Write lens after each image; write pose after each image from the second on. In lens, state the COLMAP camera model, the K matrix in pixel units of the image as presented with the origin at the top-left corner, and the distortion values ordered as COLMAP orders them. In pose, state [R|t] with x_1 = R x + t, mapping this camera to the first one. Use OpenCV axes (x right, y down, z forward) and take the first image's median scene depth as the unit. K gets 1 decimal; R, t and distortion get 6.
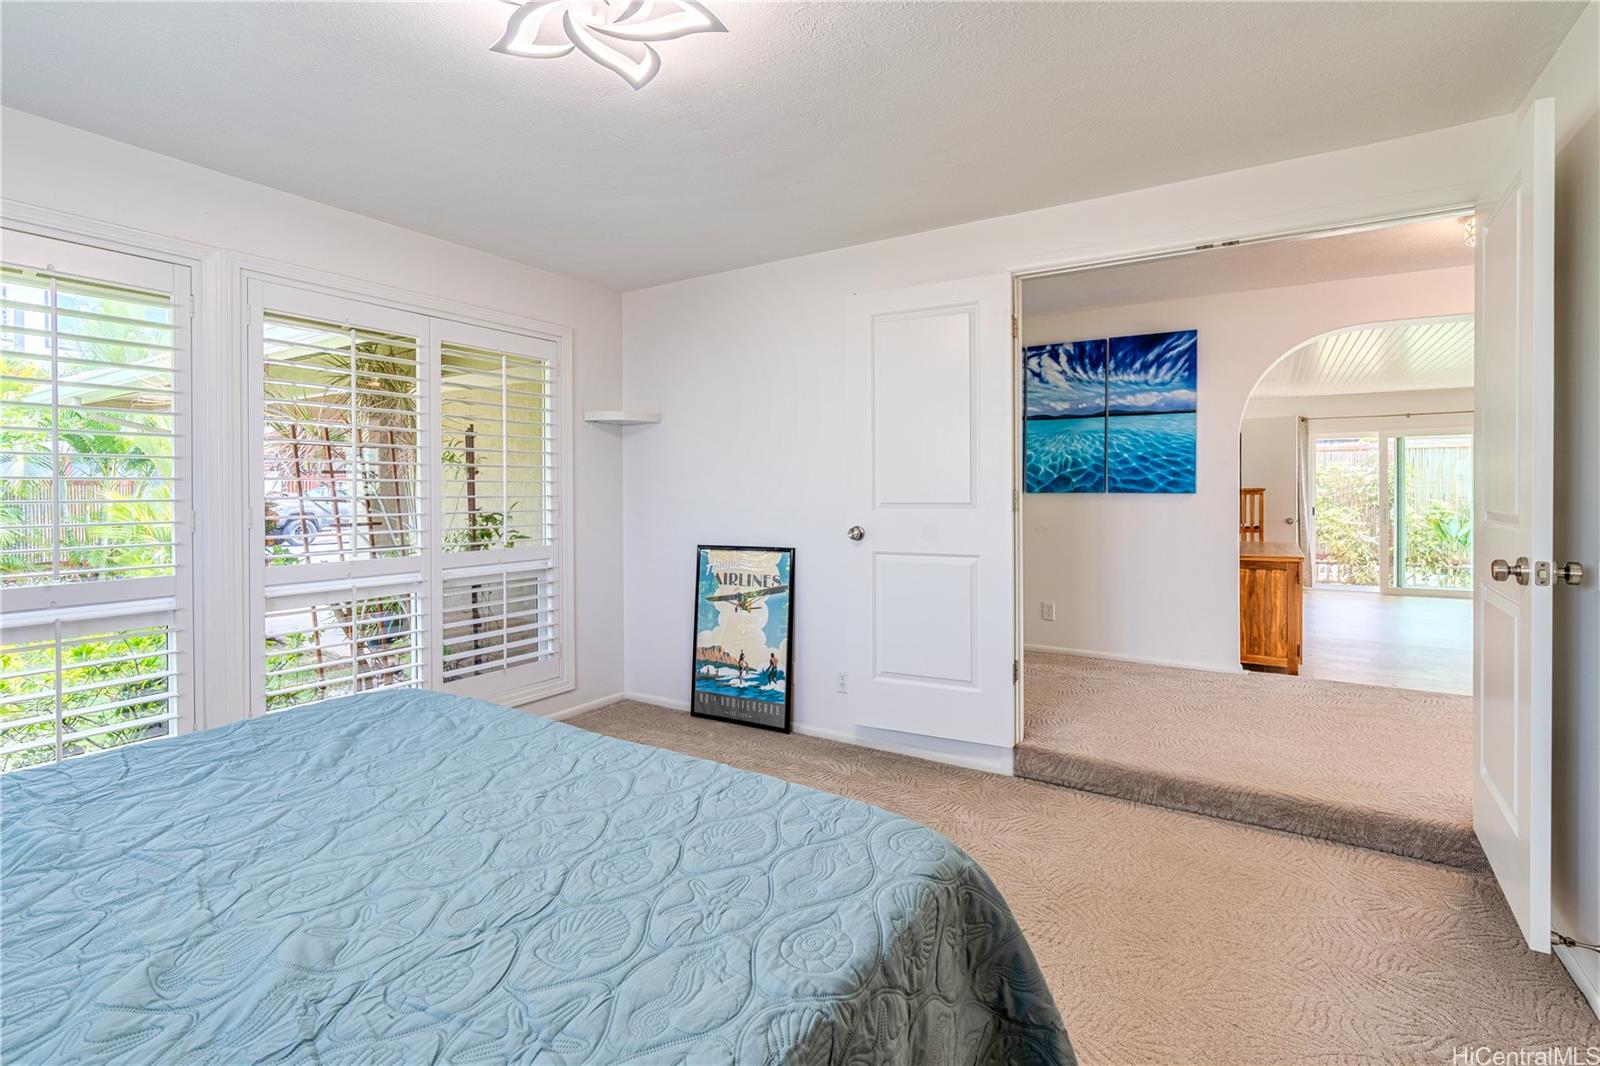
lens RADIAL K [[737.6, 0, 828.4], [0, 737.6, 498.6], [0, 0, 1]] dist [-0.002490, -0.000218]
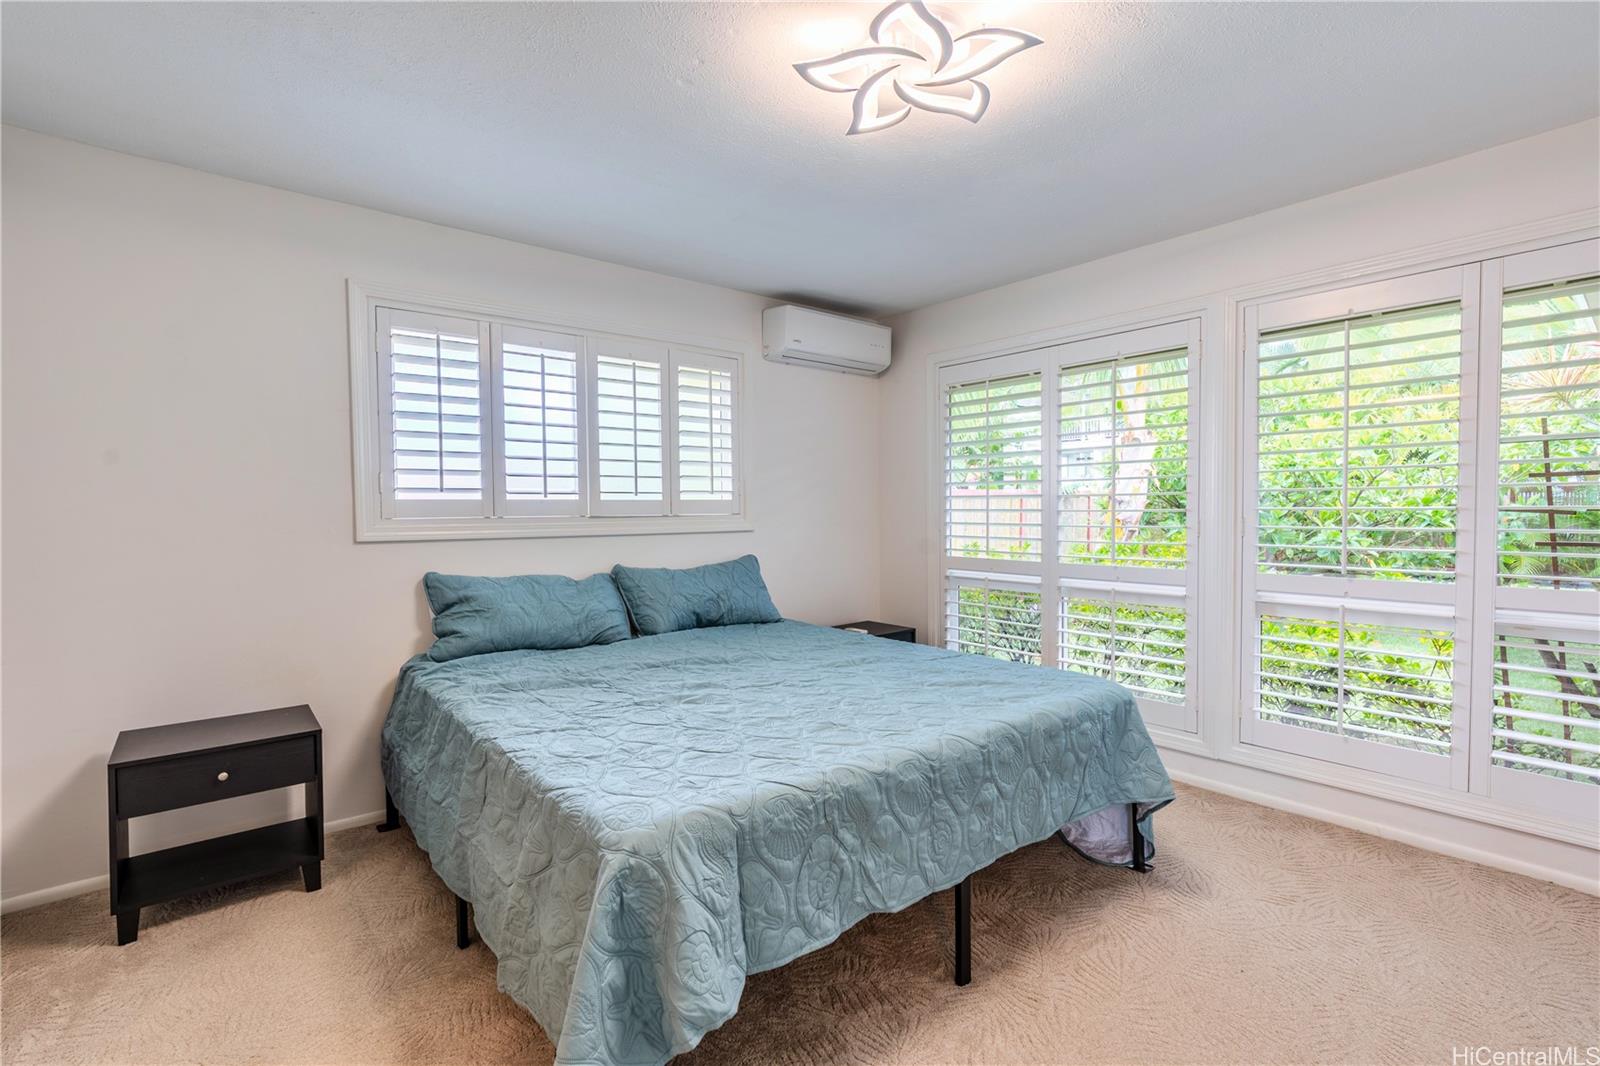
lens RADIAL K [[737.6, 0, 799.9], [0, 737.6, 523.3], [0, 0, 1]] dist [-0.002490, -0.000218]
pose [[-0.343808, 0.025011, -0.938707, 0.978452], [0.001506, 0.999659, 0.026084, -0.017631], [0.939039, 0.007554, -0.343728, 1.540092]]
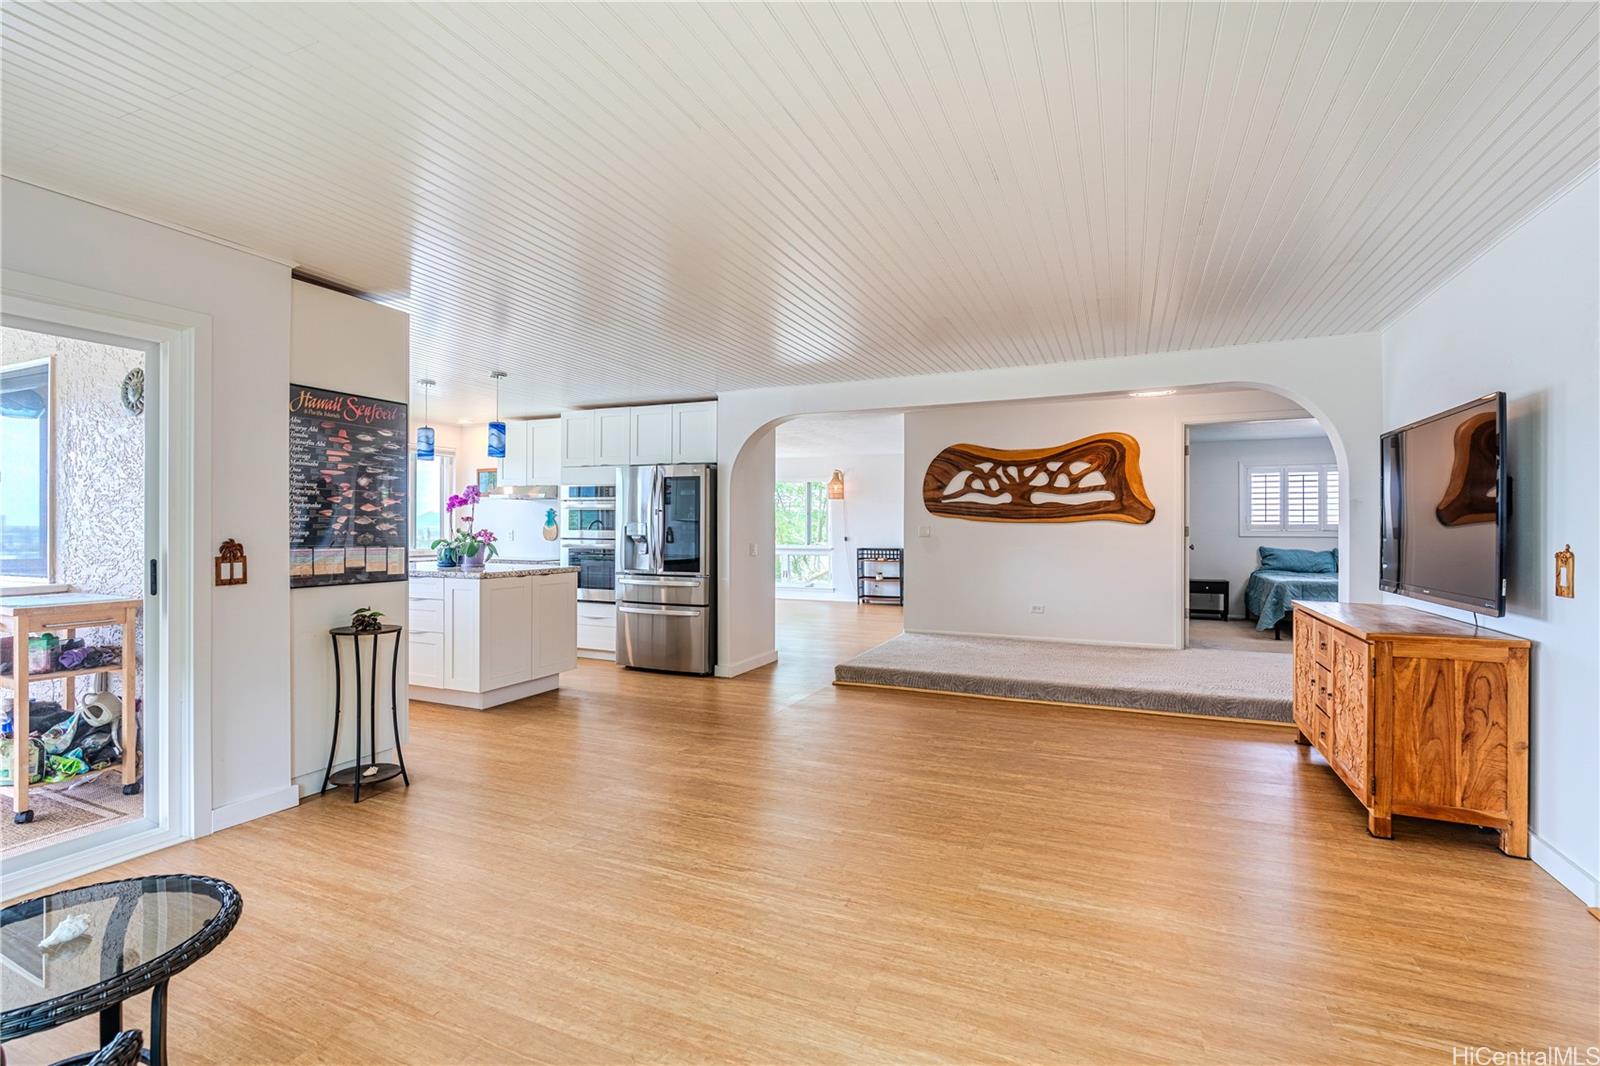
lens RADIAL K [[787.4, 0, 798.0], [0, 787.4, 532.5], [0, 0, 1]] dist [-0.005864, -0.000387]
pose [[-0.989454, -0.005698, -0.144736, 0.981841], [-0.006700, 0.999957, 0.006439, -0.017589], [0.144693, 0.007341, -0.989449, 1.544553]]
